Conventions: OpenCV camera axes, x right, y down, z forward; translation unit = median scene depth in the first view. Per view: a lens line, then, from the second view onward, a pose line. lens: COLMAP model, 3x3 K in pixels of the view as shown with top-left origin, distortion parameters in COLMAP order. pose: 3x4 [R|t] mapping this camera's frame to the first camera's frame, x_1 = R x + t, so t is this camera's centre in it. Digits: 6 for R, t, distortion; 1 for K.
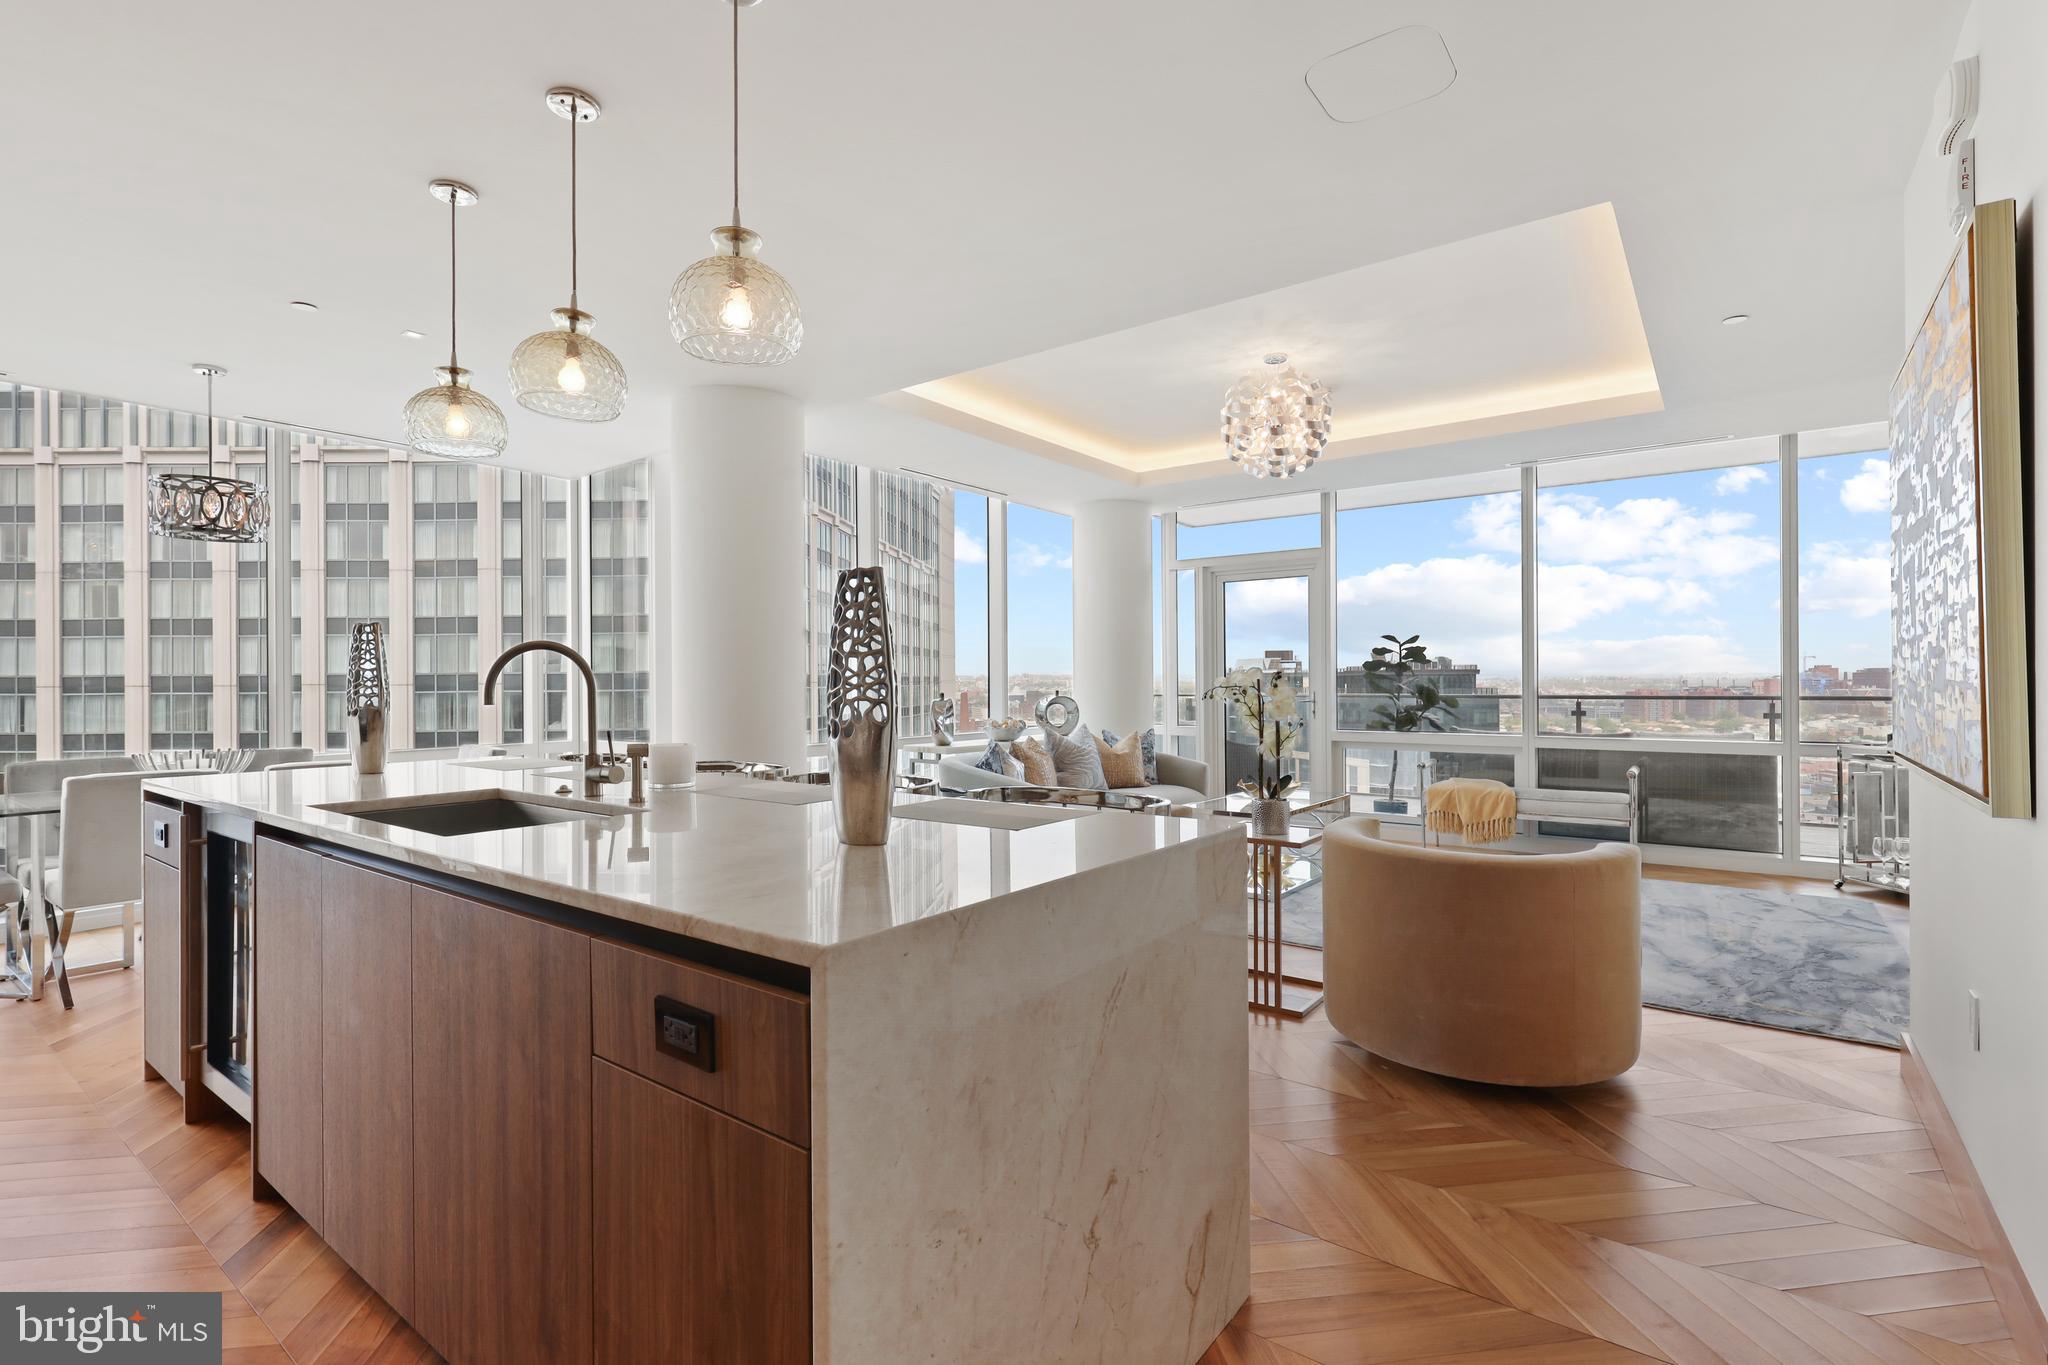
lens RADIAL K [[945.1, 0, 1030.6], [0, 945.1, 680.2], [0, 0, 1]] dist [-0.001426, -0.000683]
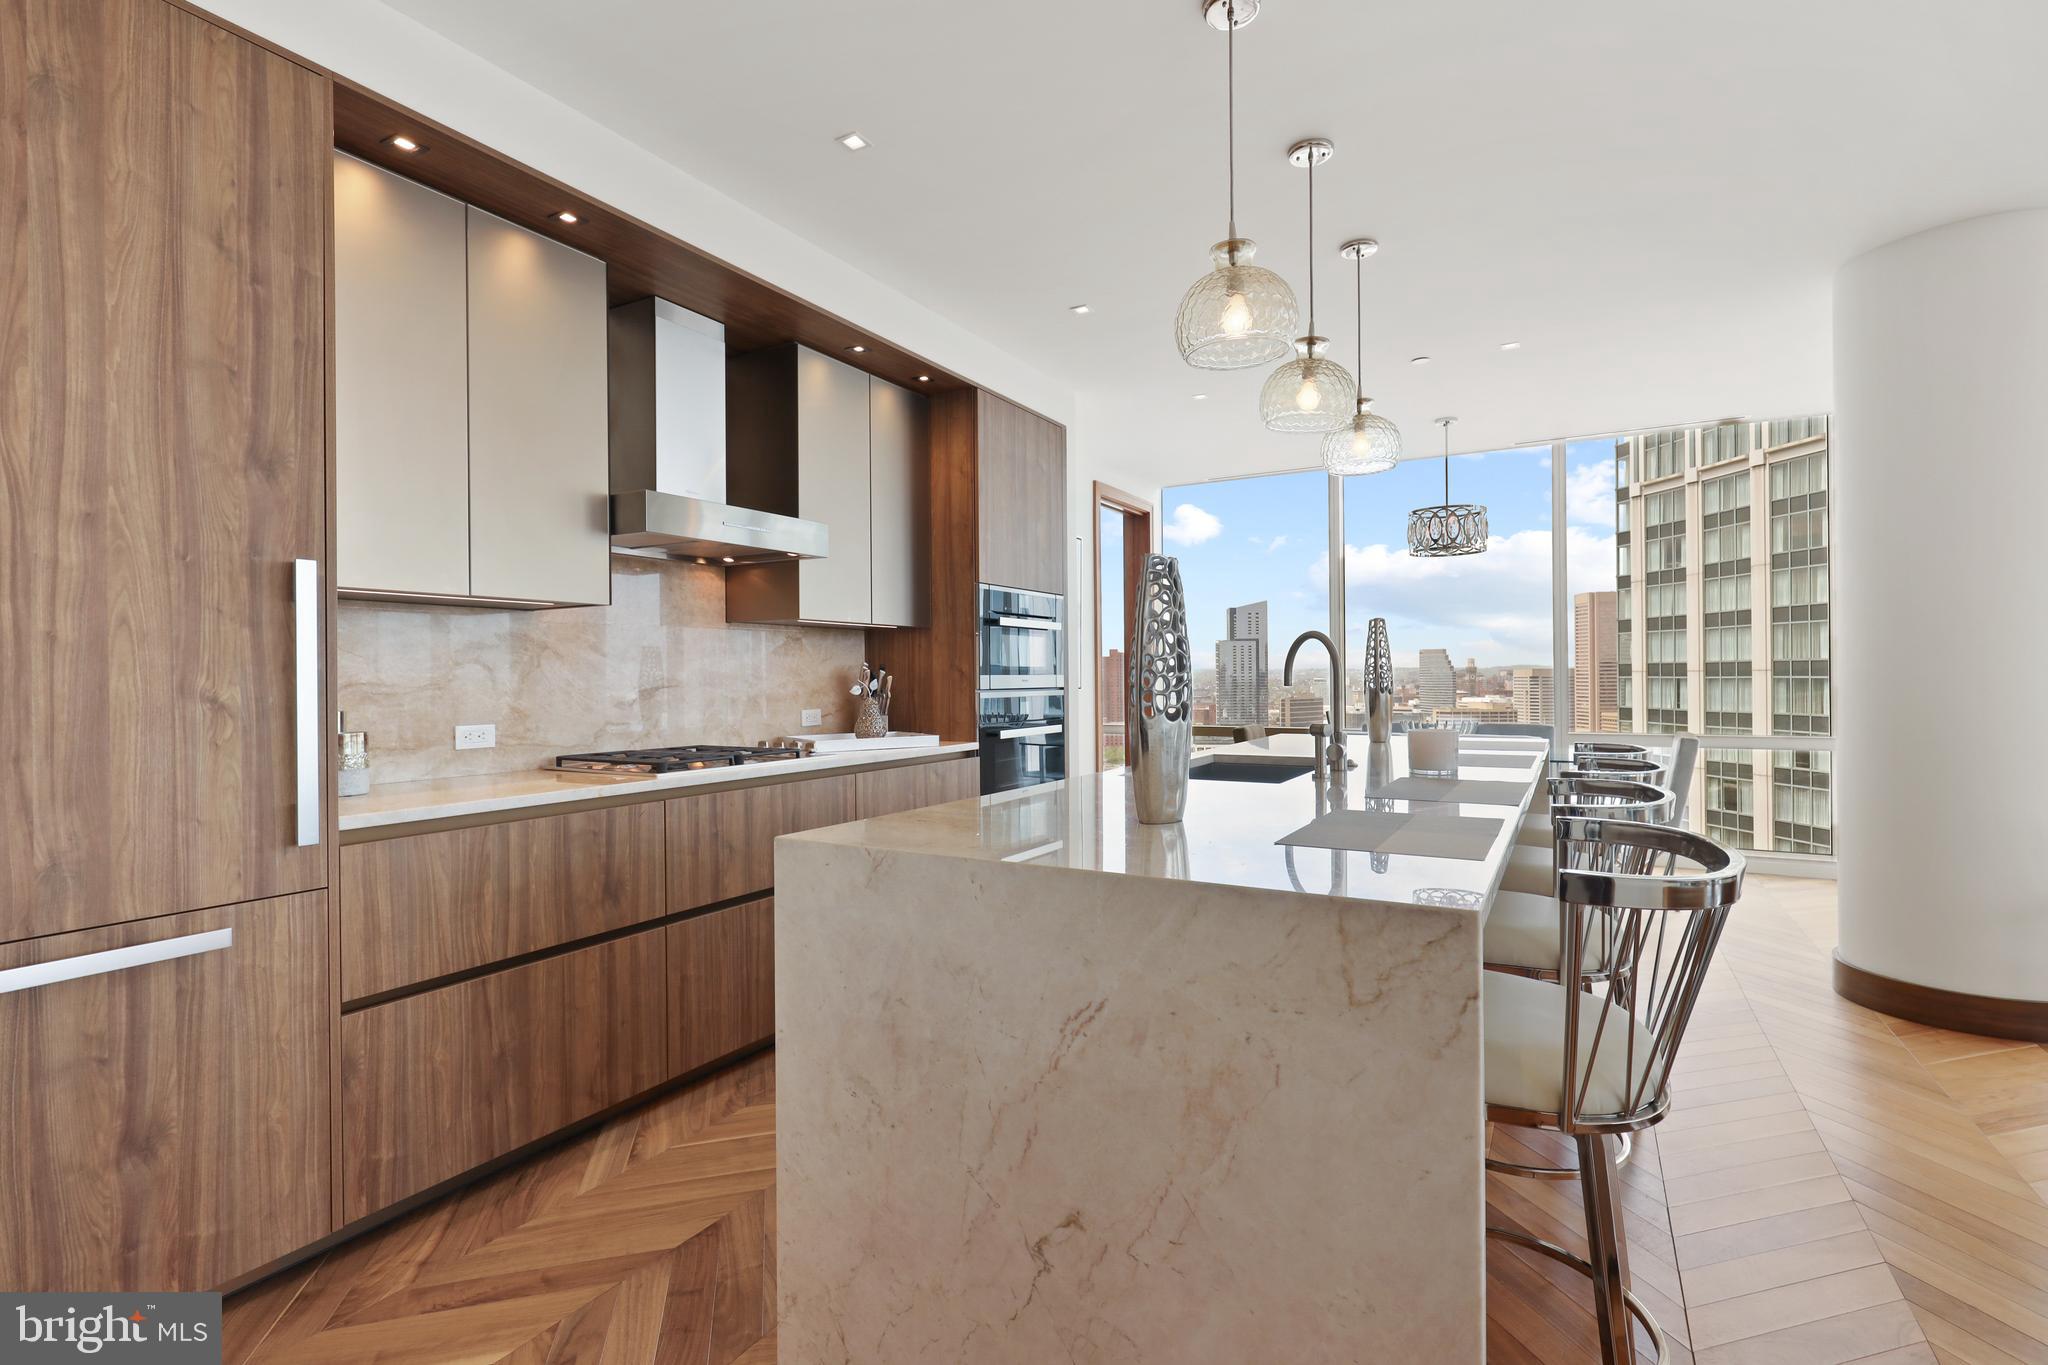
lens RADIAL K [[945.1, 0, 1030.6], [0, 945.1, 680.2], [0, 0, 1]] dist [-0.001426, -0.000683]
pose [[0.119072, 0.008433, -0.992850, 0.086441], [0.008267, 0.999921, 0.009485, 0.000602], [0.992851, -0.009338, 0.118993, 0.076517]]
